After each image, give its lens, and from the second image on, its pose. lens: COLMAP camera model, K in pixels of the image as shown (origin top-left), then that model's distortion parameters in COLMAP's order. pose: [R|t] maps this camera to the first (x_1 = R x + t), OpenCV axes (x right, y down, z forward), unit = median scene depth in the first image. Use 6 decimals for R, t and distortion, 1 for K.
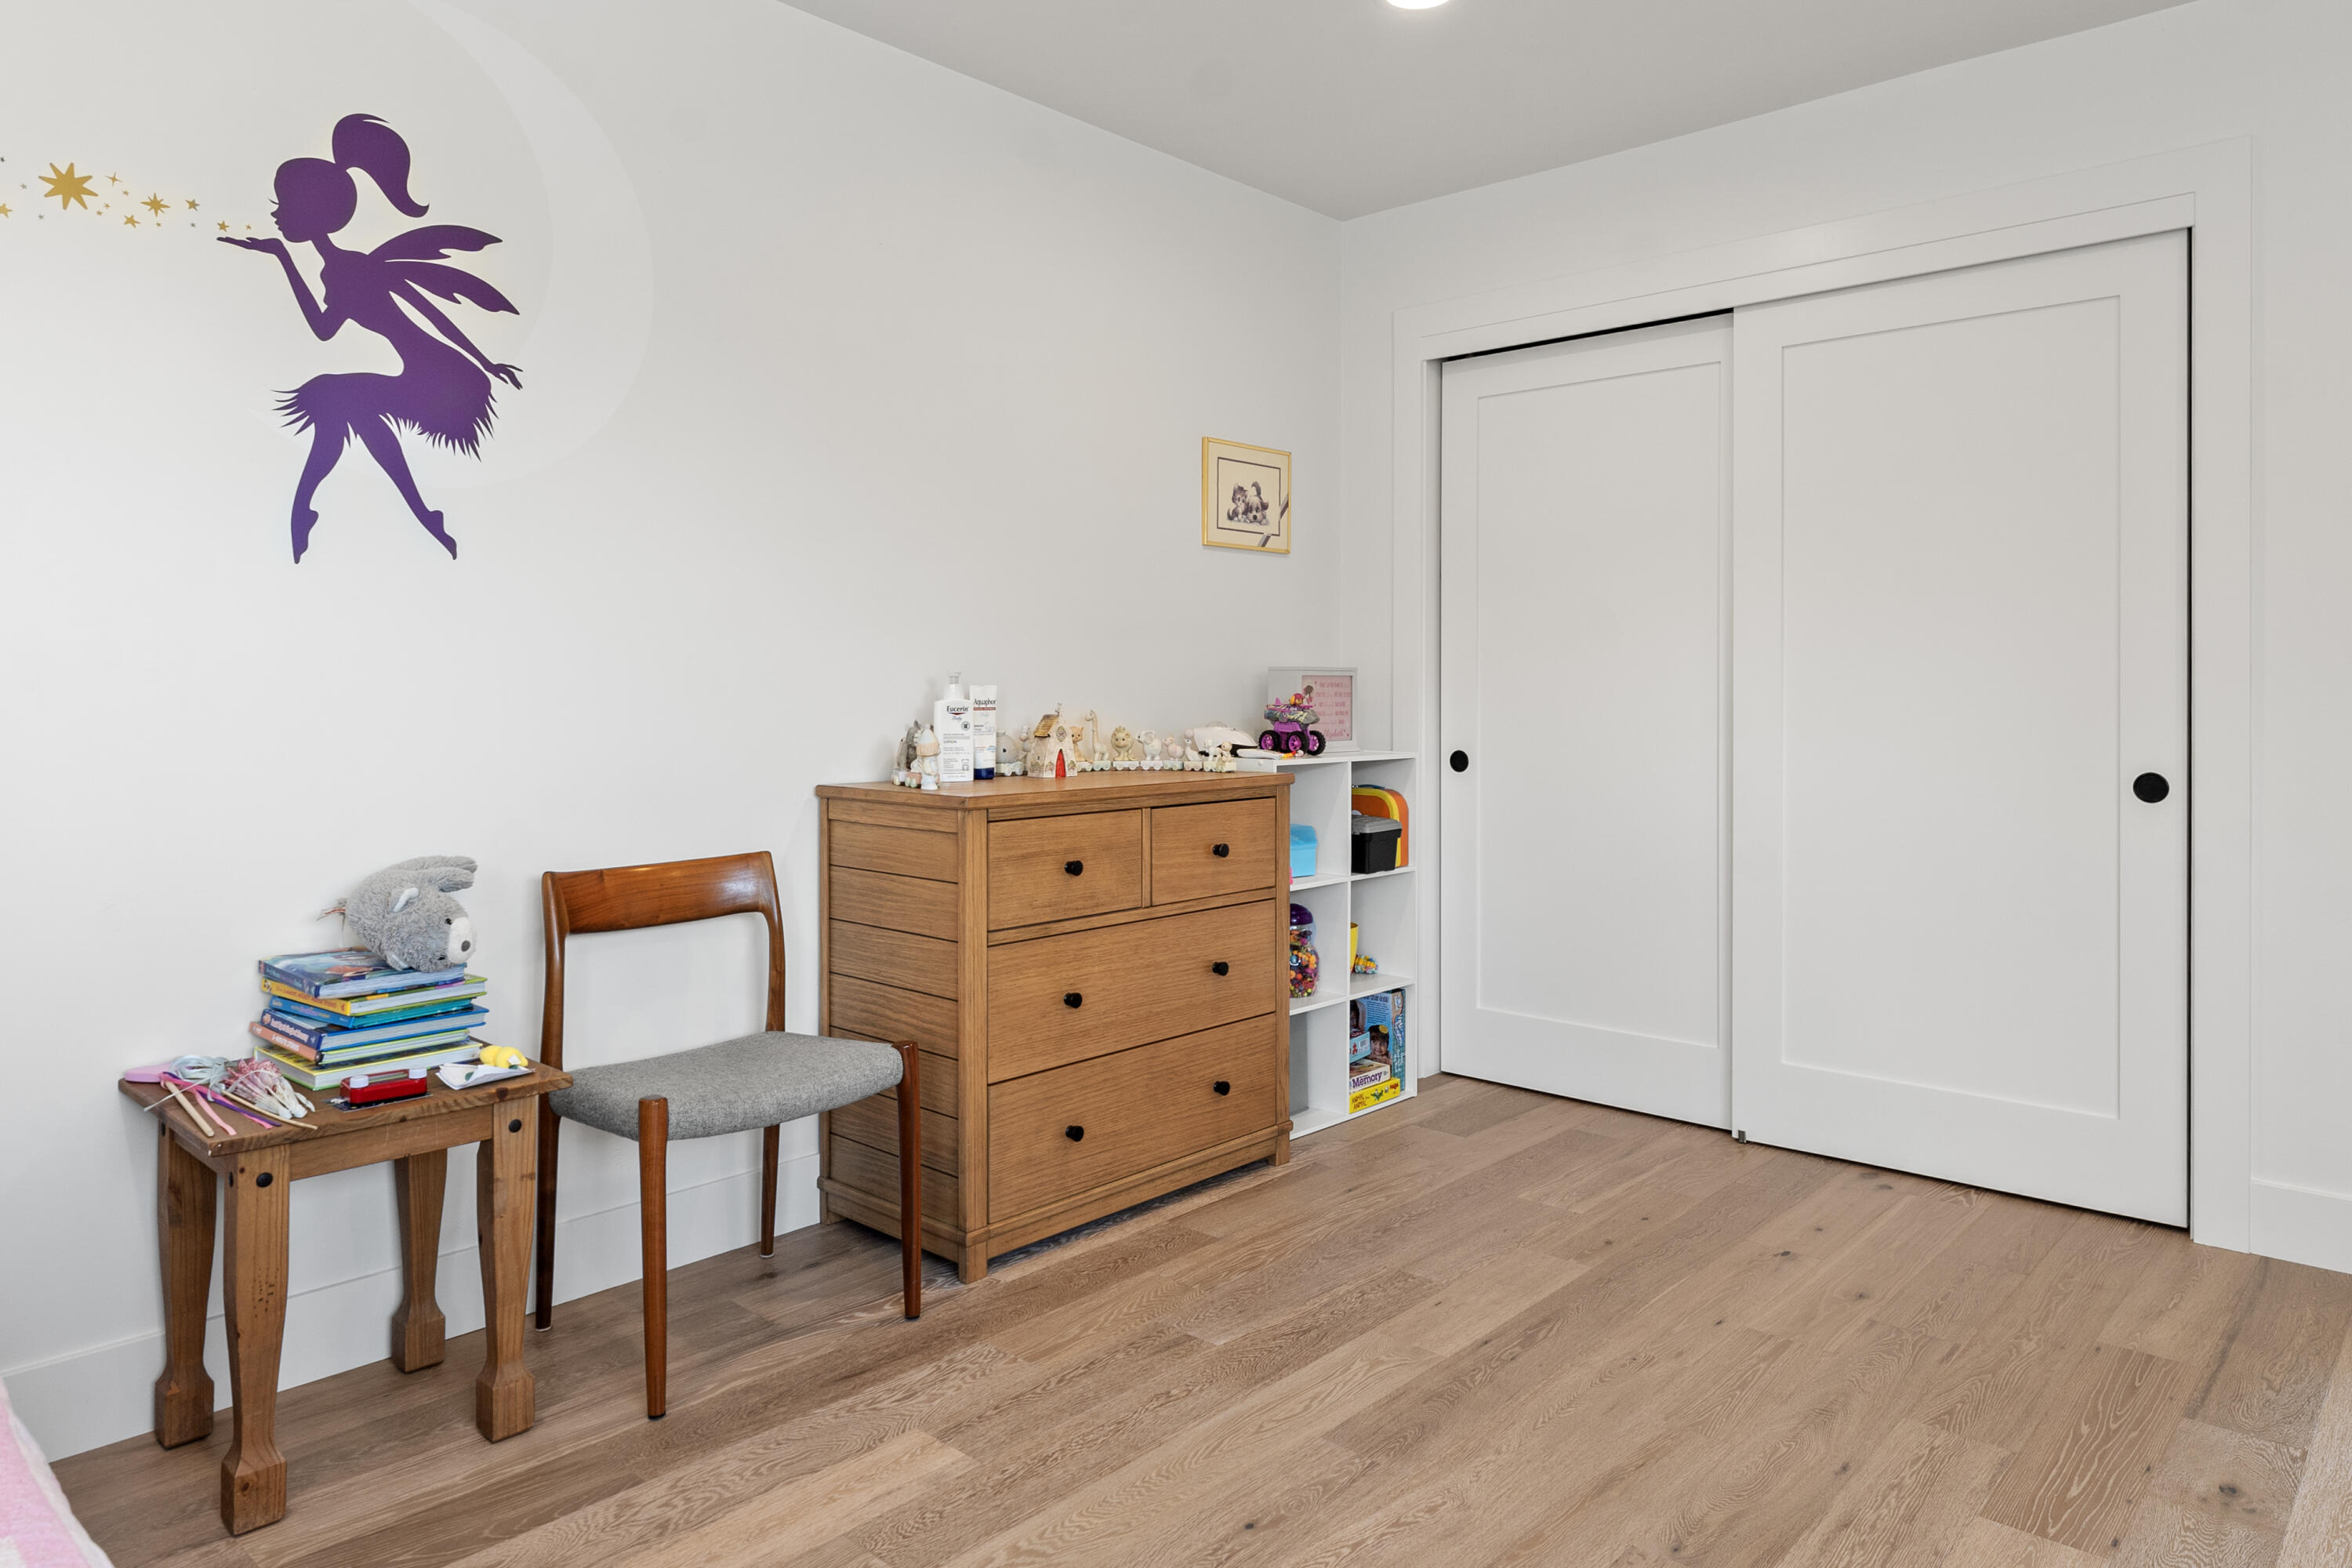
lens RADIAL K [[1489.6, 0, 1178.2], [0, 1489.6, 698.2], [0, 0, 1]] dist [0.000461, 0.000448]
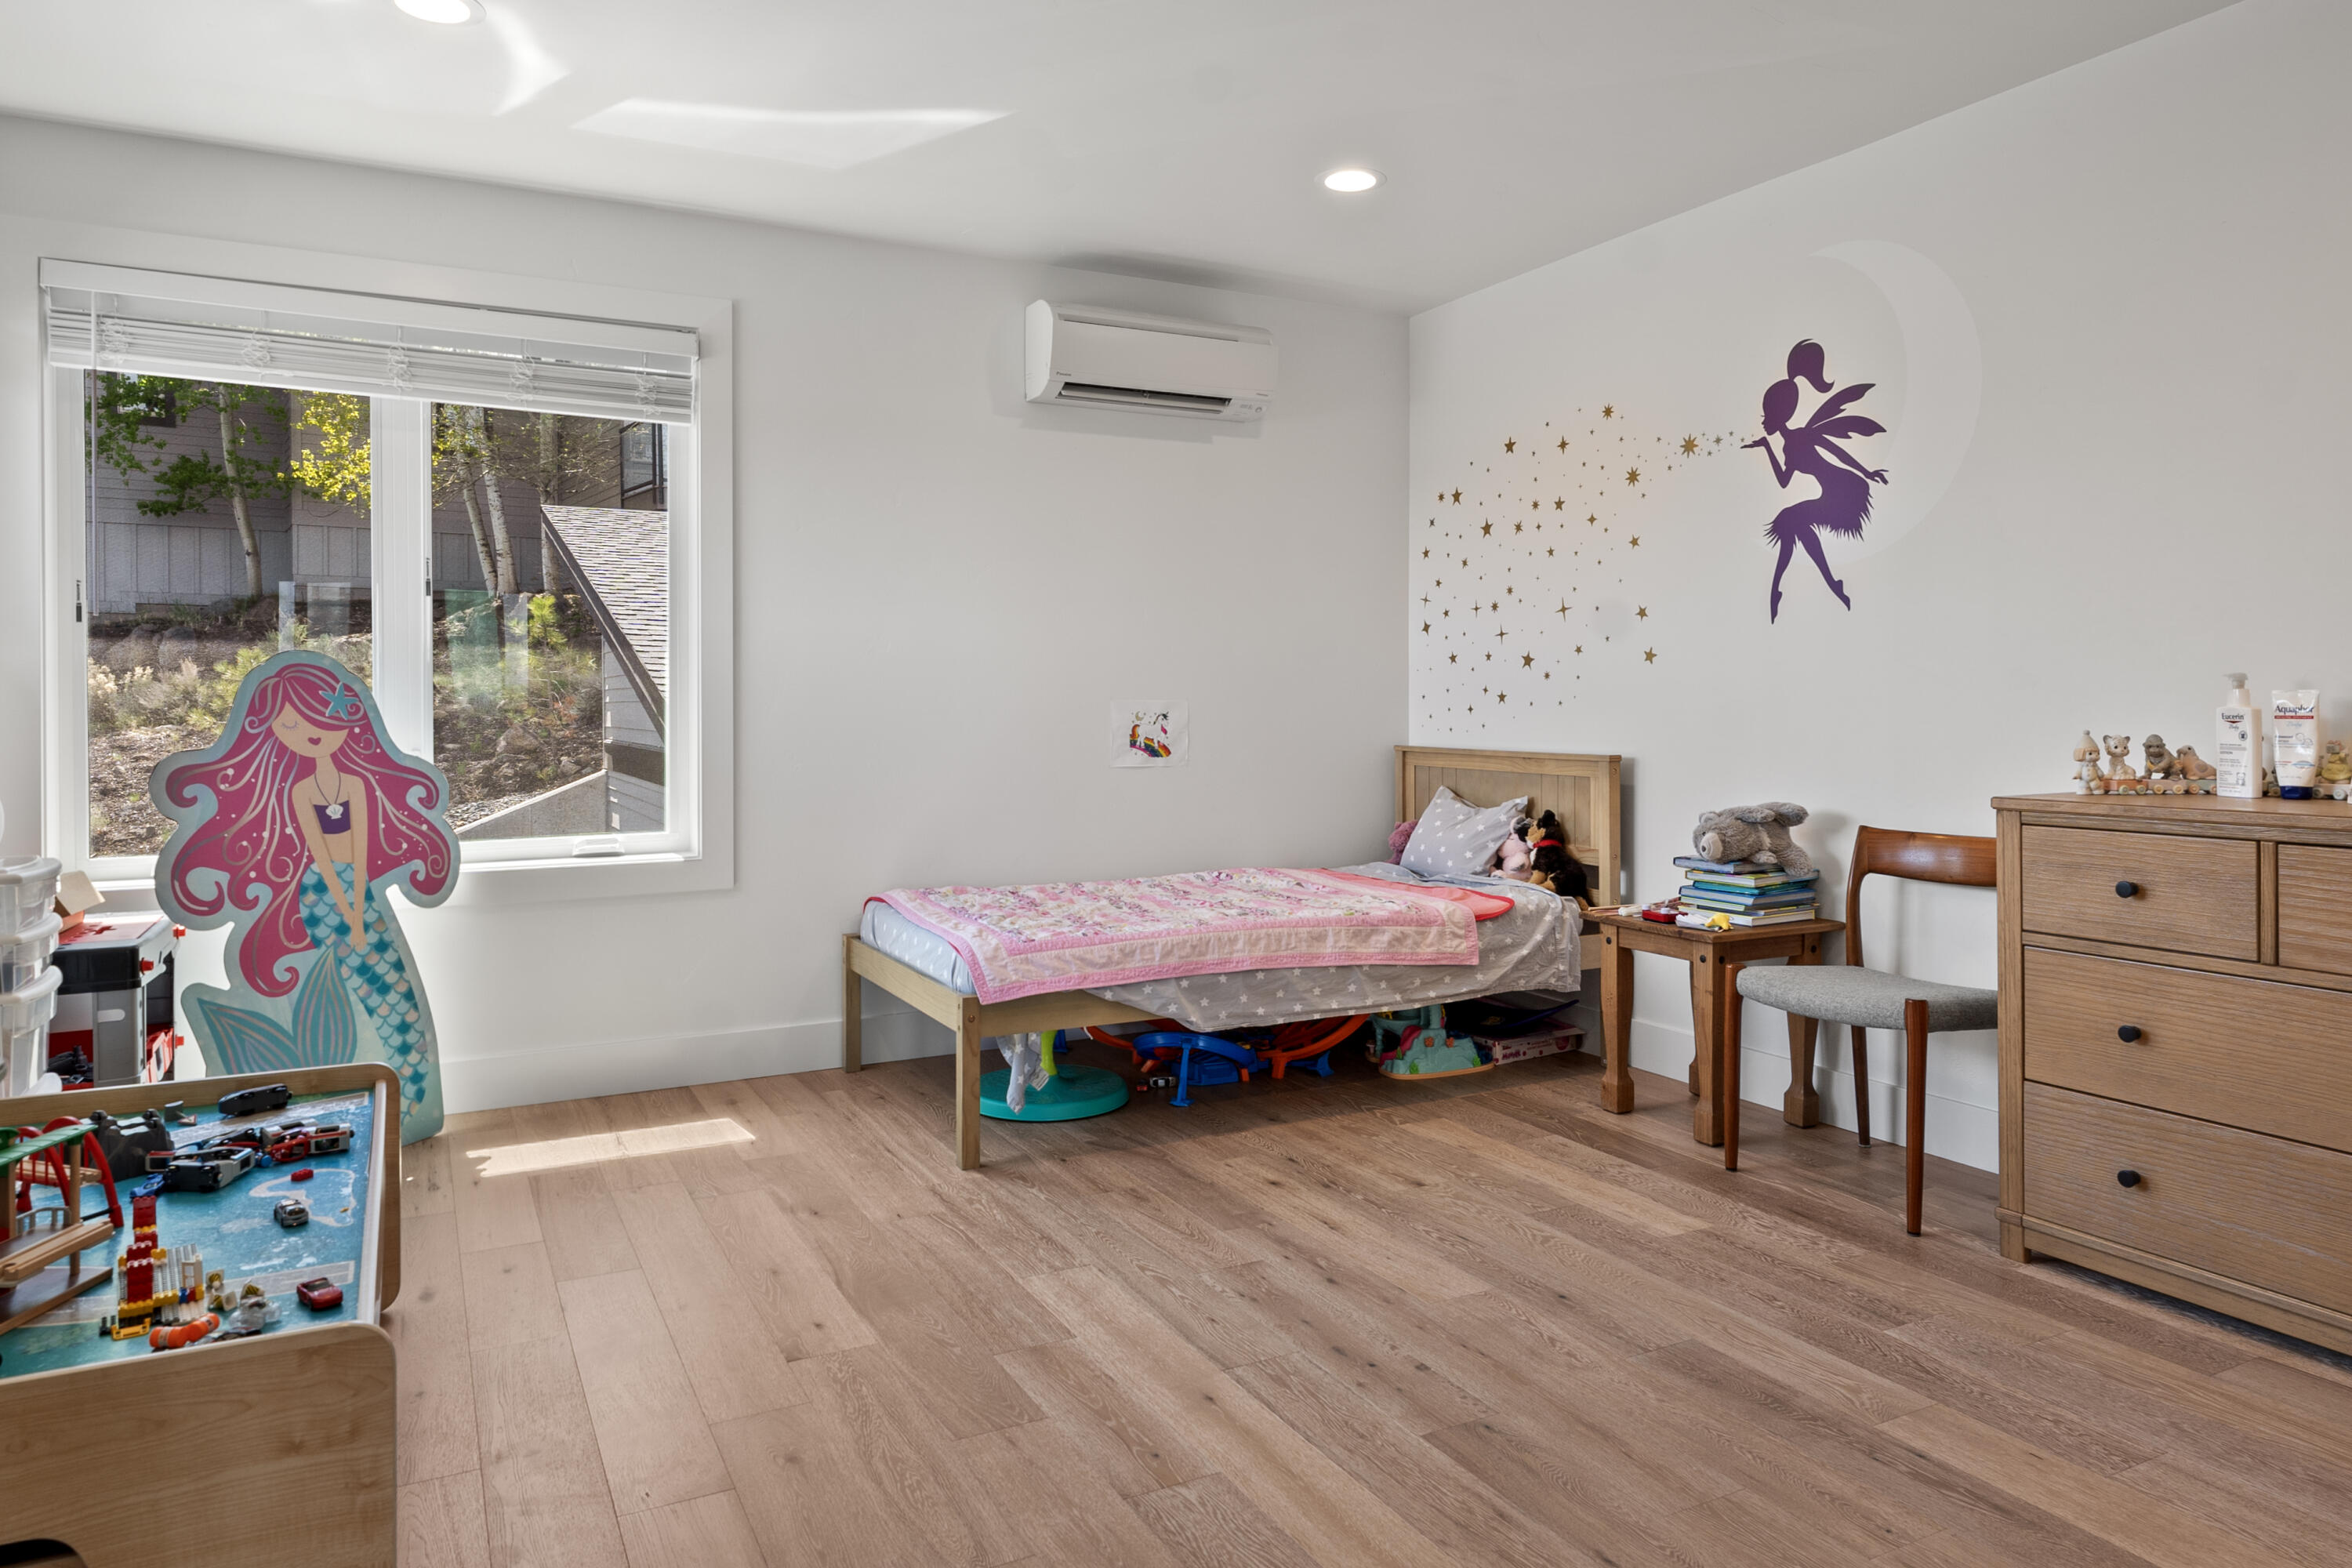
lens RADIAL K [[1489.6, 0, 1178.2], [0, 1489.6, 698.2], [0, 0, 1]] dist [0.000461, 0.000448]
pose [[-0.345295, -0.000185, -0.938494, 1.177961], [0.000275, 1.000000, -0.000299, -0.005106], [0.938494, -0.000361, -0.345295, 0.906765]]
